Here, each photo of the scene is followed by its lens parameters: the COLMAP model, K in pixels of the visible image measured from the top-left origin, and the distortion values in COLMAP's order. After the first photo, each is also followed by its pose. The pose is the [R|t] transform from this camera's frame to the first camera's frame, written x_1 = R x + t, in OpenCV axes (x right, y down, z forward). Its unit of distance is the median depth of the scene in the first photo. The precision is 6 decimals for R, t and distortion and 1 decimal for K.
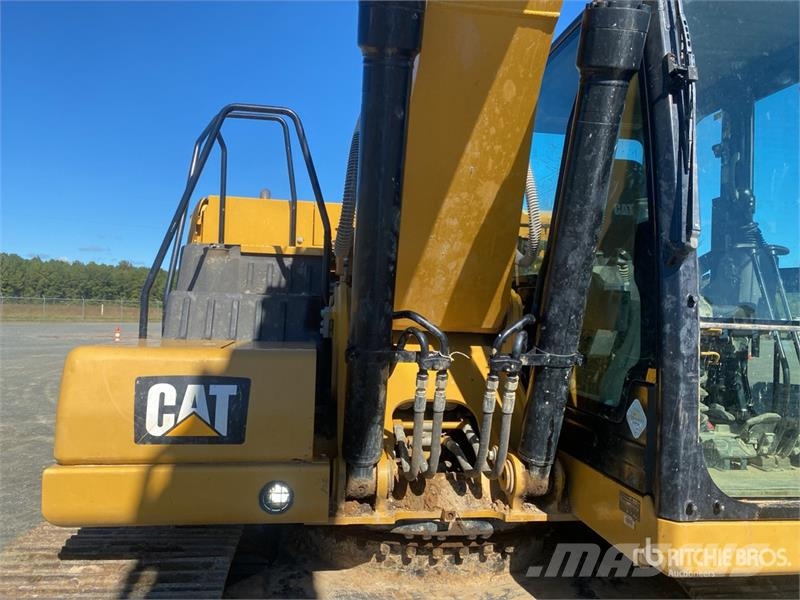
lens RADIAL K [[625.1, 0, 400.0], [0, 625.1, 300.0], [0, 0, 1]] dist [0.102047, -0.192814]
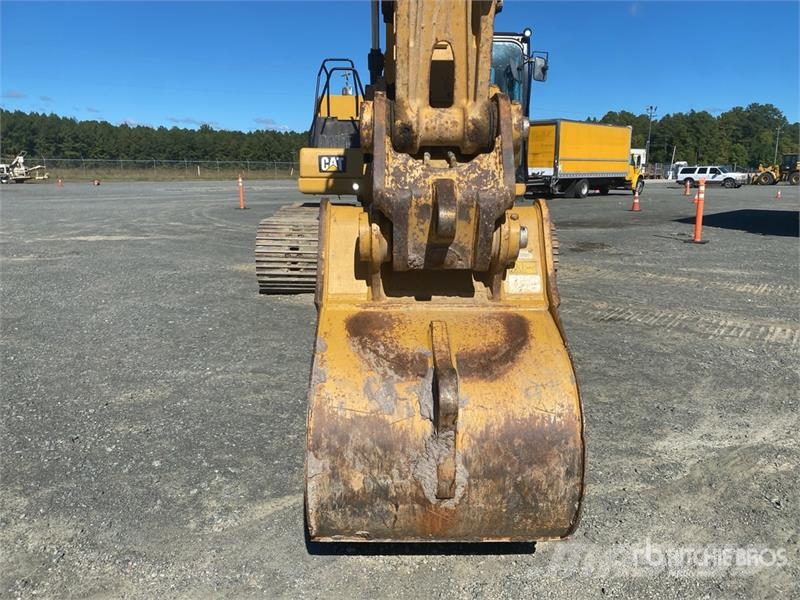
lens RADIAL K [[626.5, 0, 400.0], [0, 626.5, 300.0], [0, 0, 1]] dist [-0.001333, -0.001962]
pose [[0.992882, -0.000391, -0.119106, 0.020049], [0.026786, 0.975110, 0.220099, 0.005688], [0.116055, -0.221722, 0.968179, -0.106339]]
